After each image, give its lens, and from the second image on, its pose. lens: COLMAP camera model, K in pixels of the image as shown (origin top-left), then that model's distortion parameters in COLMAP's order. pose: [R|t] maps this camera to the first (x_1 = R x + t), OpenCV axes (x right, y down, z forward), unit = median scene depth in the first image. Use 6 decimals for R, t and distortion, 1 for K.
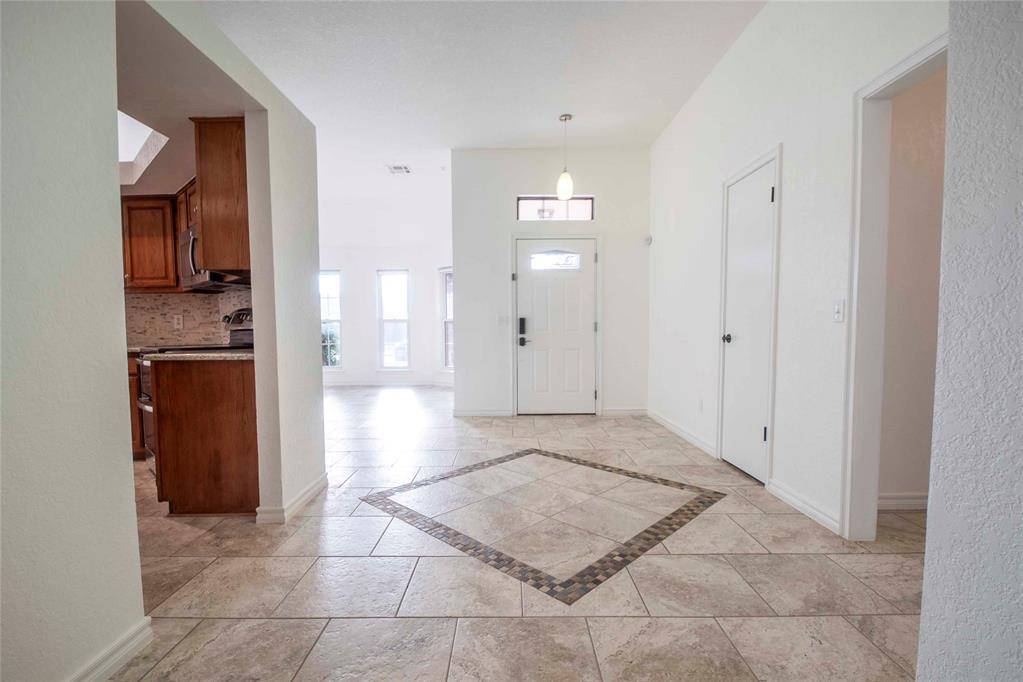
lens RADIAL K [[467.4, 0, 507.0], [0, 467.4, 350.4], [0, 0, 1]] dist [-0.003693, -0.008501]
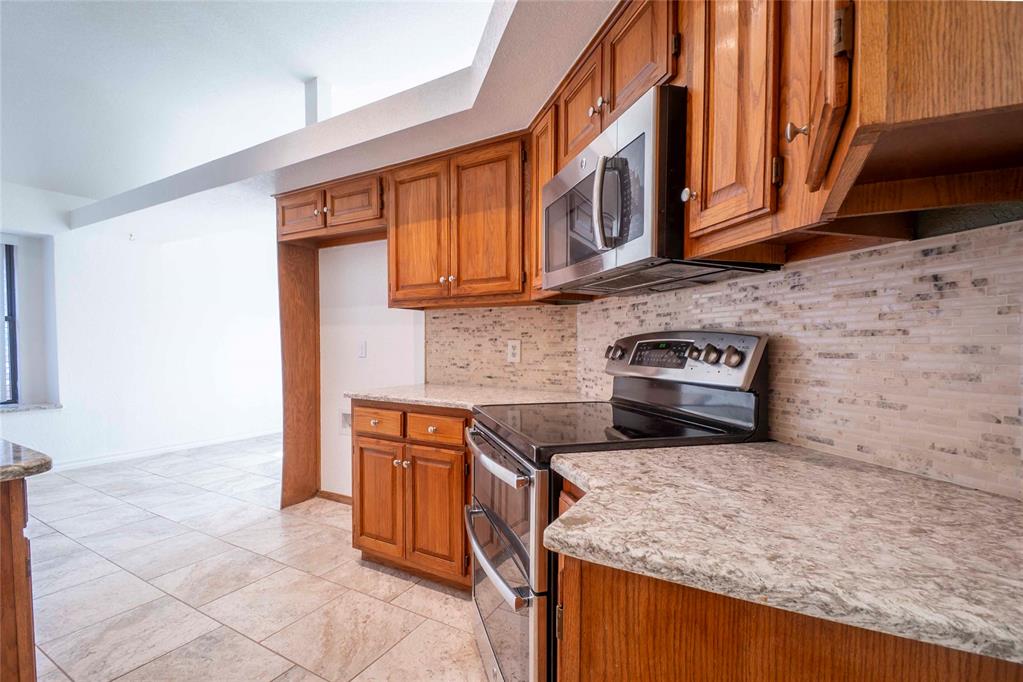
lens RADIAL K [[467.4, 0, 514.0], [0, 467.4, 344.7], [0, 0, 1]] dist [-0.003693, -0.008501]
pose [[0.871558, 0.011066, -0.490167, -0.436929], [-0.034075, 0.998695, -0.038040, -0.051186], [0.489106, 0.049857, 0.870798, 0.499128]]
